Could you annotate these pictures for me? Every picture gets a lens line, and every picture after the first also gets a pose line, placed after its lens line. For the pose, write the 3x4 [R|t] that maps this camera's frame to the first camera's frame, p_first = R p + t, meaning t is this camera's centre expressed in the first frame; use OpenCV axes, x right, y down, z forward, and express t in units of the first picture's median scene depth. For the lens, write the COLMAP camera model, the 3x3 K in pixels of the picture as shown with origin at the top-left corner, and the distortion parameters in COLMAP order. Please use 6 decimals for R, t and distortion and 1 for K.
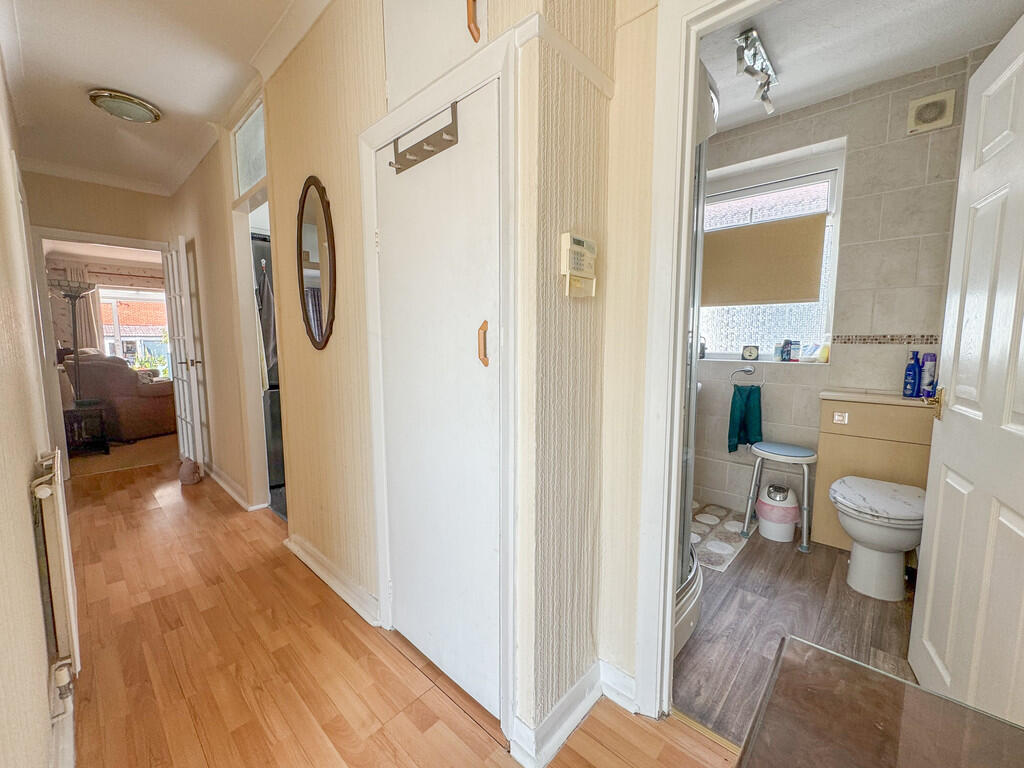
lens RADIAL K [[417.3, 0, 512.0], [0, 417.3, 384.0], [0, 0, 1]] dist [-0.001174, -0.000288]
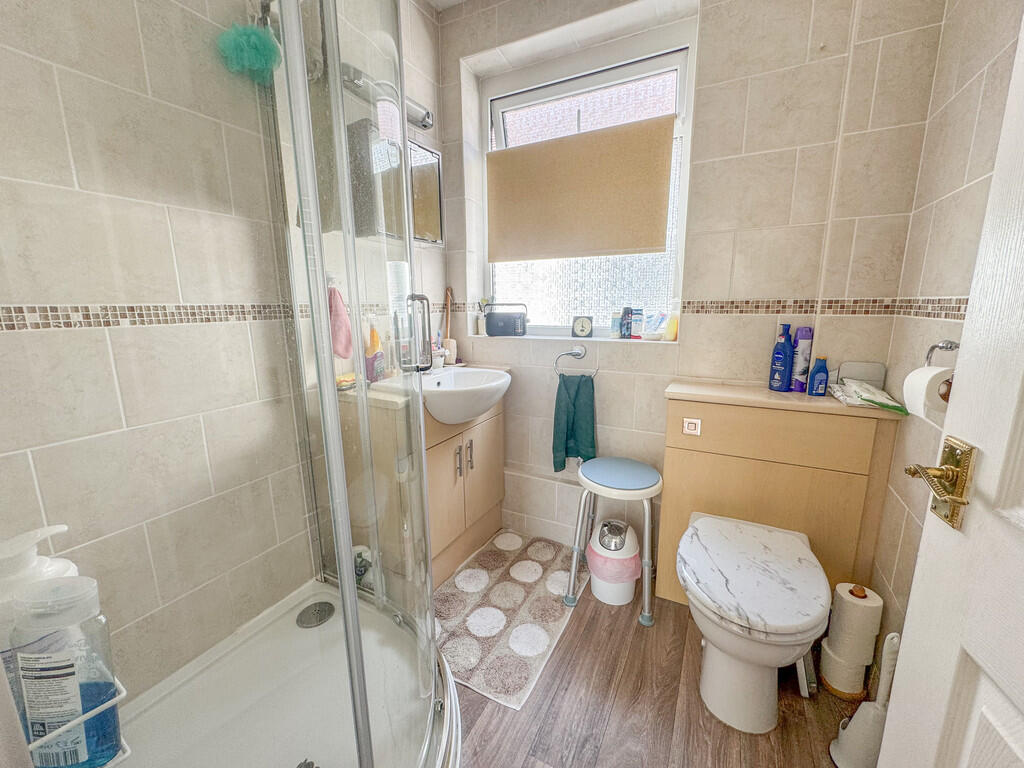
lens RADIAL K [[417.3, 0, 512.0], [0, 417.3, 384.0], [0, 0, 1]] dist [-0.001174, -0.000288]
pose [[0.964733, -0.053829, 0.257668, 0.316684], [0.033526, 0.996023, 0.082552, -0.046854], [-0.261087, -0.071002, 0.962701, 0.405419]]
